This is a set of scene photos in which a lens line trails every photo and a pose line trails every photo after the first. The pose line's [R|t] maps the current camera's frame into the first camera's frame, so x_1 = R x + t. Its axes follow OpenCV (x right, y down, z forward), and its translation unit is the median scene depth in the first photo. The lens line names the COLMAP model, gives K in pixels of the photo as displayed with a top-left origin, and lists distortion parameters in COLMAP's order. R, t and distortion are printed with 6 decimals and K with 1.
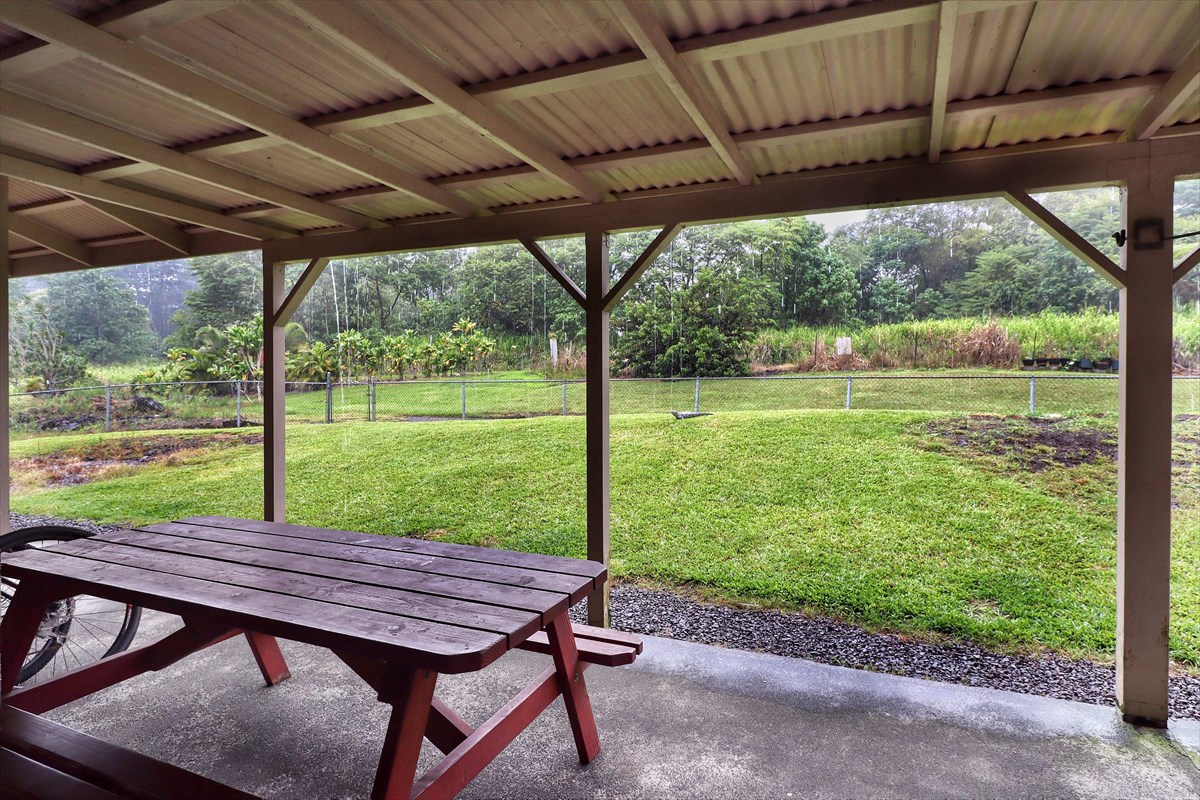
lens RADIAL K [[657.9, 0, 606.2], [0, 657.9, 376.7], [0, 0, 1]] dist [0.014408, -0.019894]
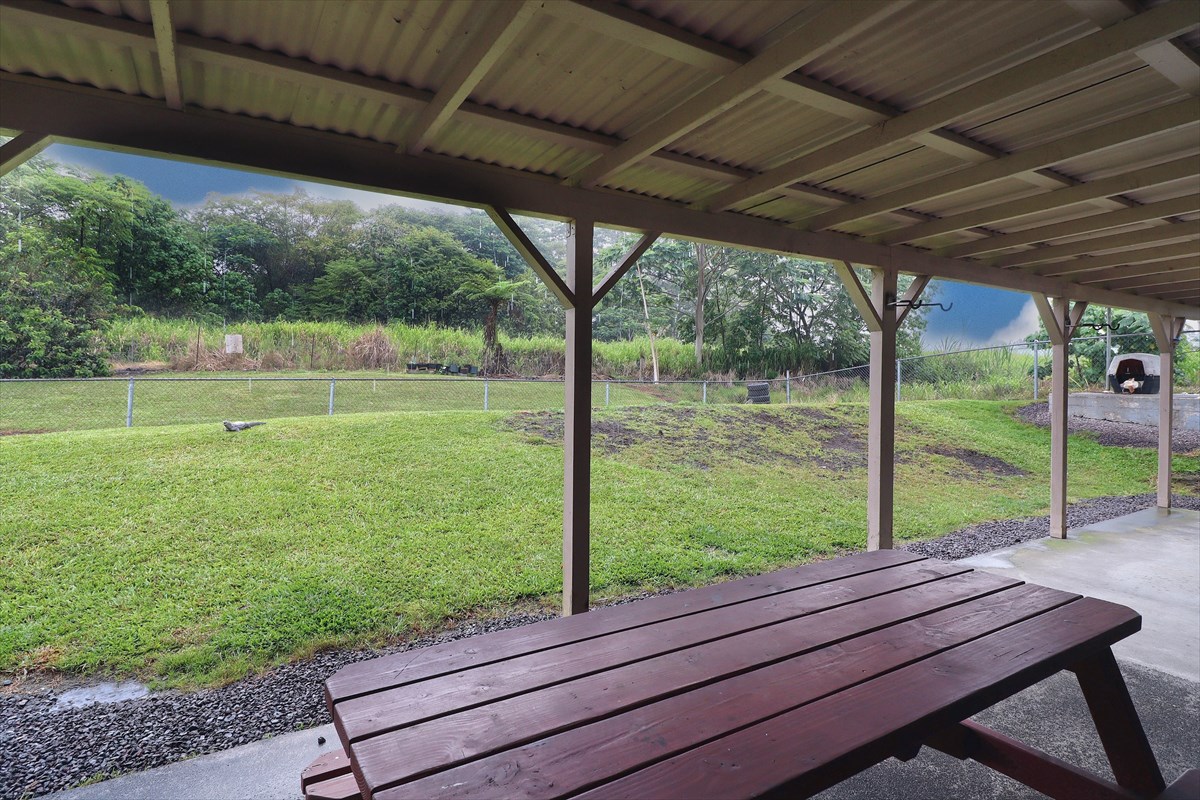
lens RADIAL K [[657.9, 0, 606.2], [0, 657.9, 376.7], [0, 0, 1]] dist [0.014408, -0.019894]
pose [[0.562504, 0.008969, 0.826746, -0.098052], [-0.007899, 0.999954, -0.005474, -0.000129], [-0.826757, -0.003451, 0.562549, 0.061811]]
